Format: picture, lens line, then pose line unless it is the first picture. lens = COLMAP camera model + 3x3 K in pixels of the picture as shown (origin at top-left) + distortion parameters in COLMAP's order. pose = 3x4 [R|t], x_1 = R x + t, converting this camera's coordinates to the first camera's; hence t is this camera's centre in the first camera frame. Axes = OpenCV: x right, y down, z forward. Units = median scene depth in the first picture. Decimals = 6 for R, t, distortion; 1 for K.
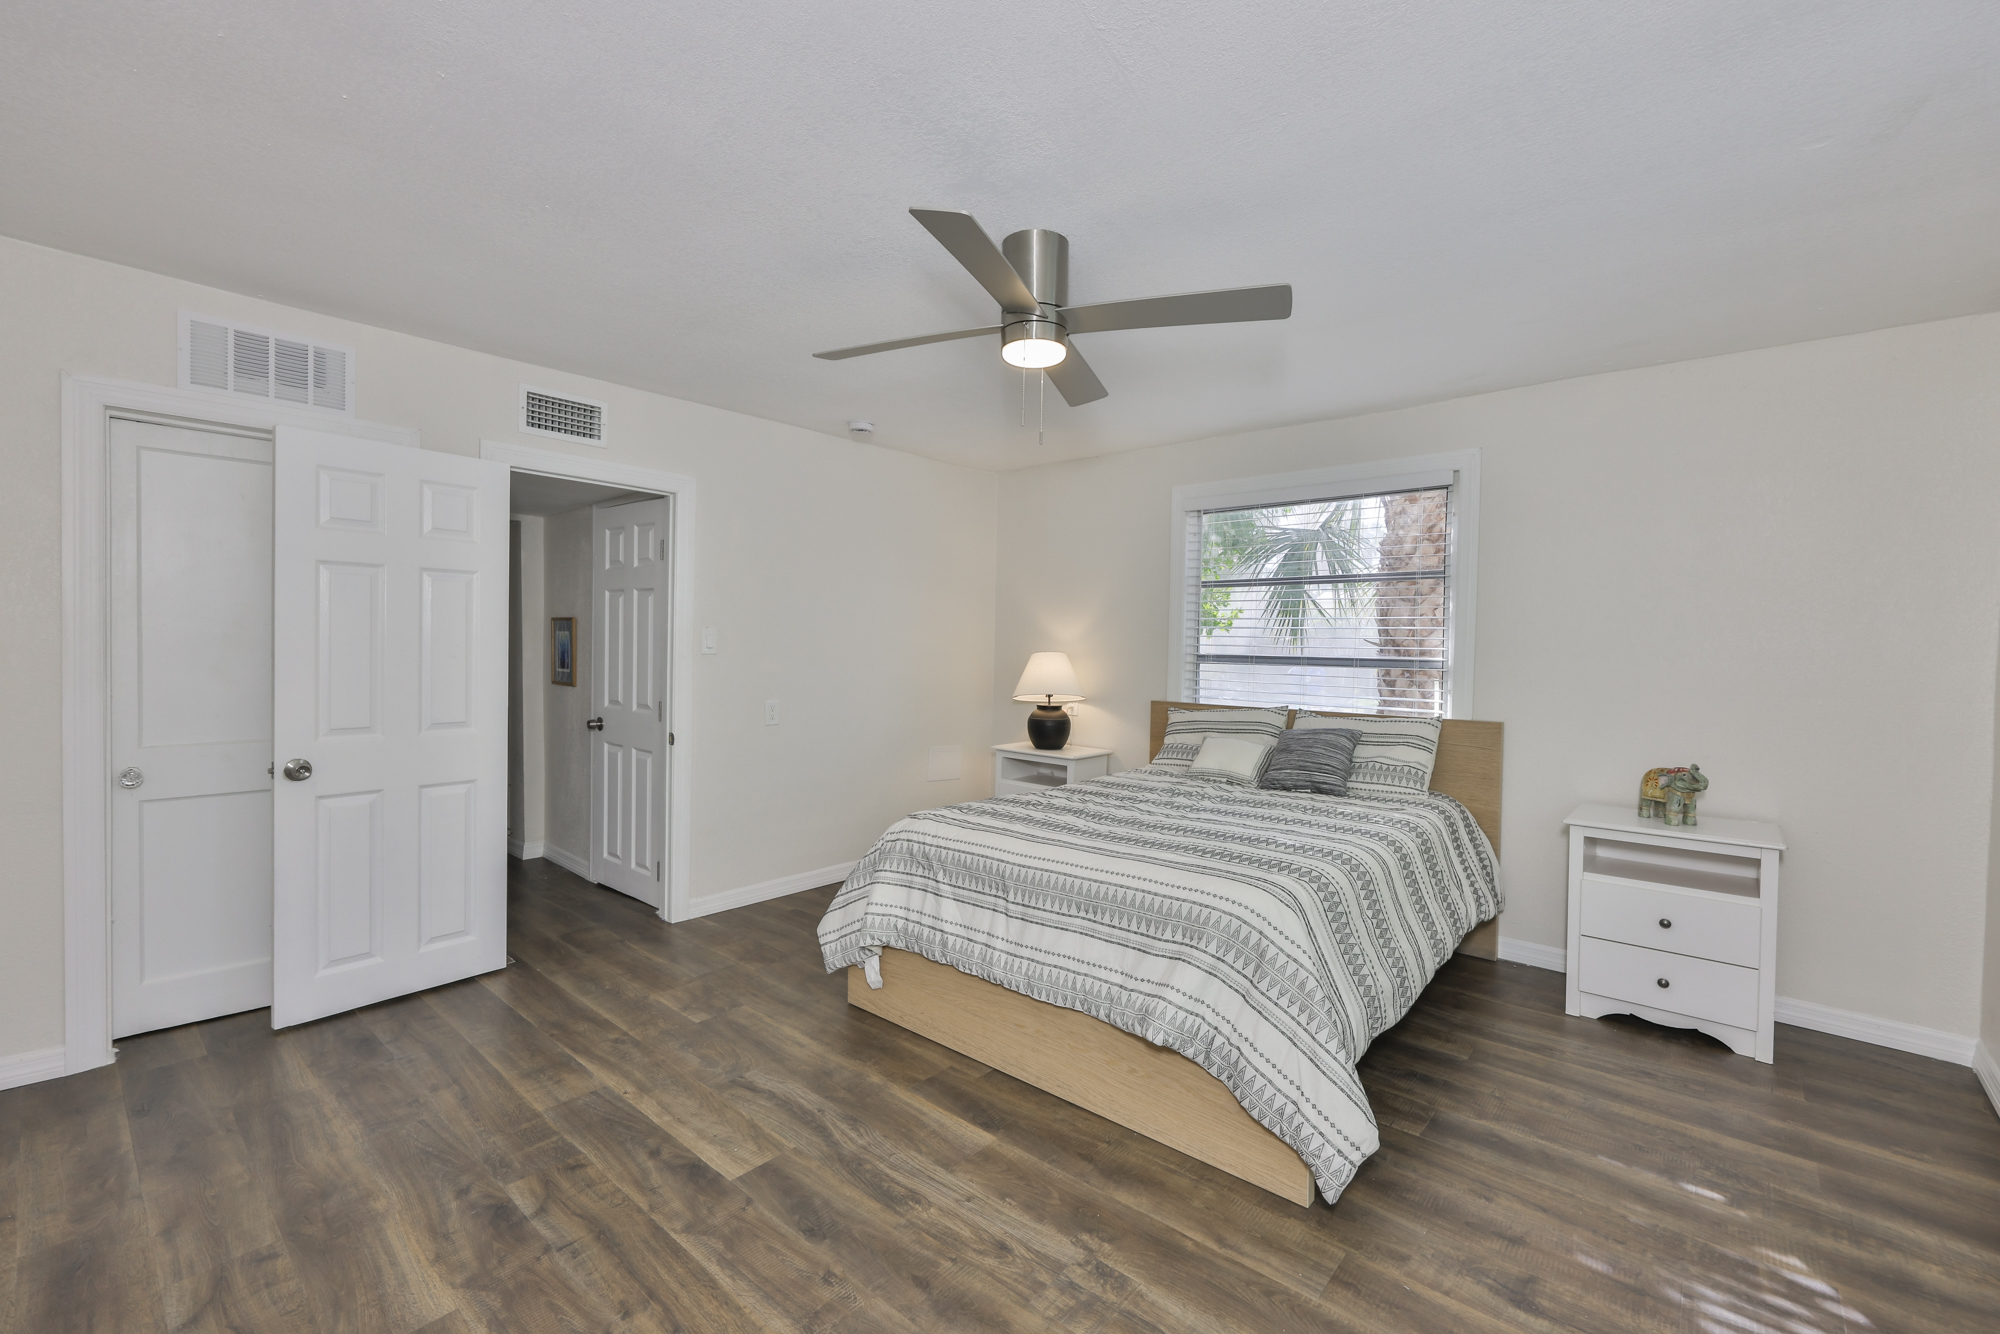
lens RADIAL K [[825.7, 0, 972.2], [0, 825.7, 657.5], [0, 0, 1]] dist [-0.001358, -0.015832]
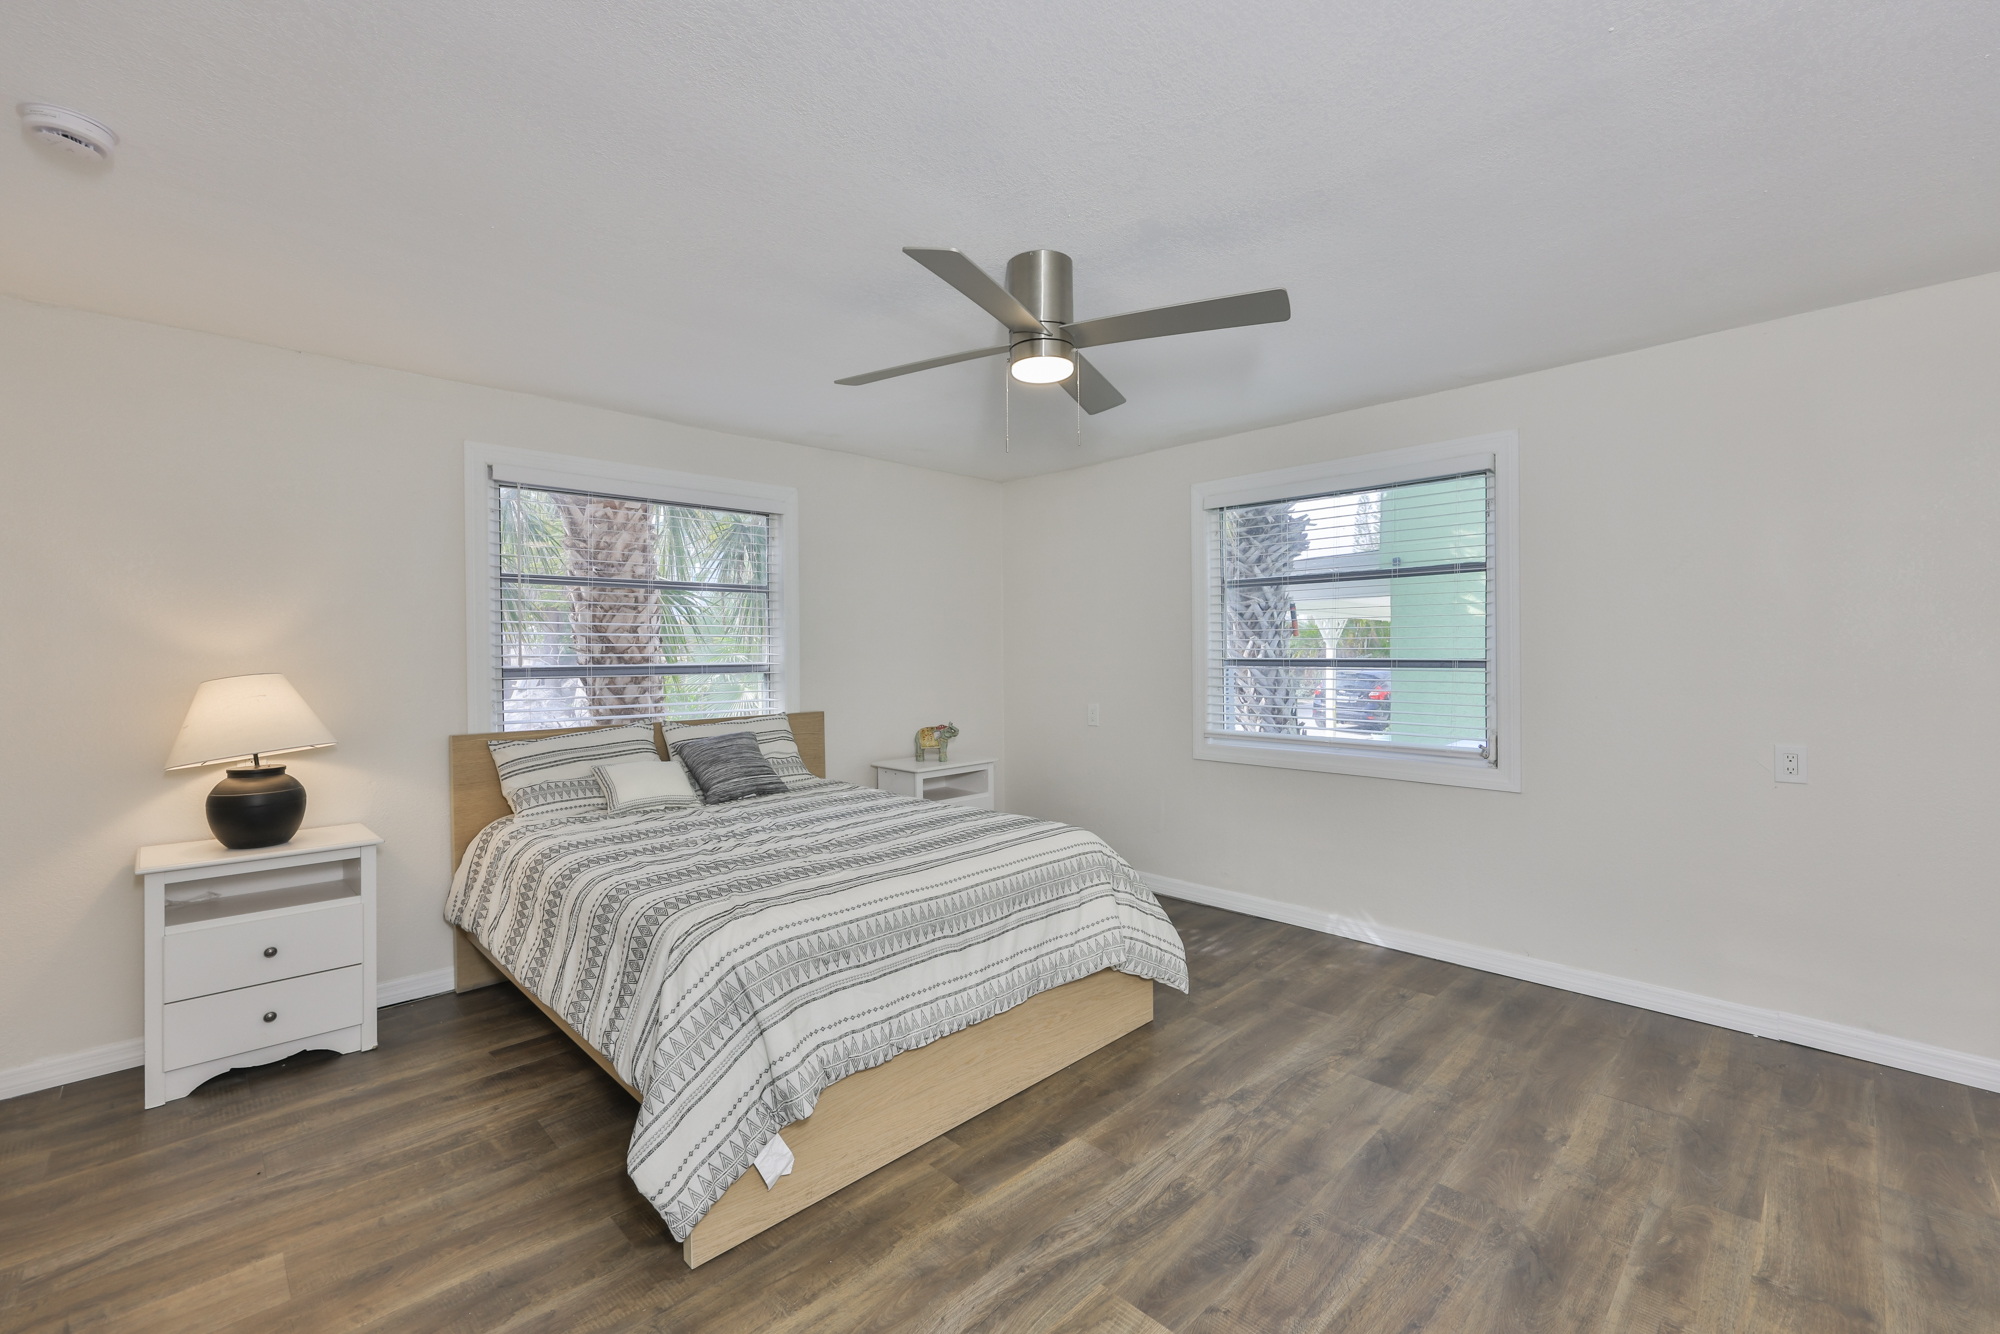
lens RADIAL K [[863.1, 0, 1011.2], [0, 863.1, 652.2], [0, 0, 1]] dist [-0.001768, -0.000036]
pose [[0.050997, -0.012697, 0.998618, -0.640131], [0.032132, 0.999422, 0.011066, -0.015034], [-0.998182, 0.031523, 0.051376, 0.631184]]
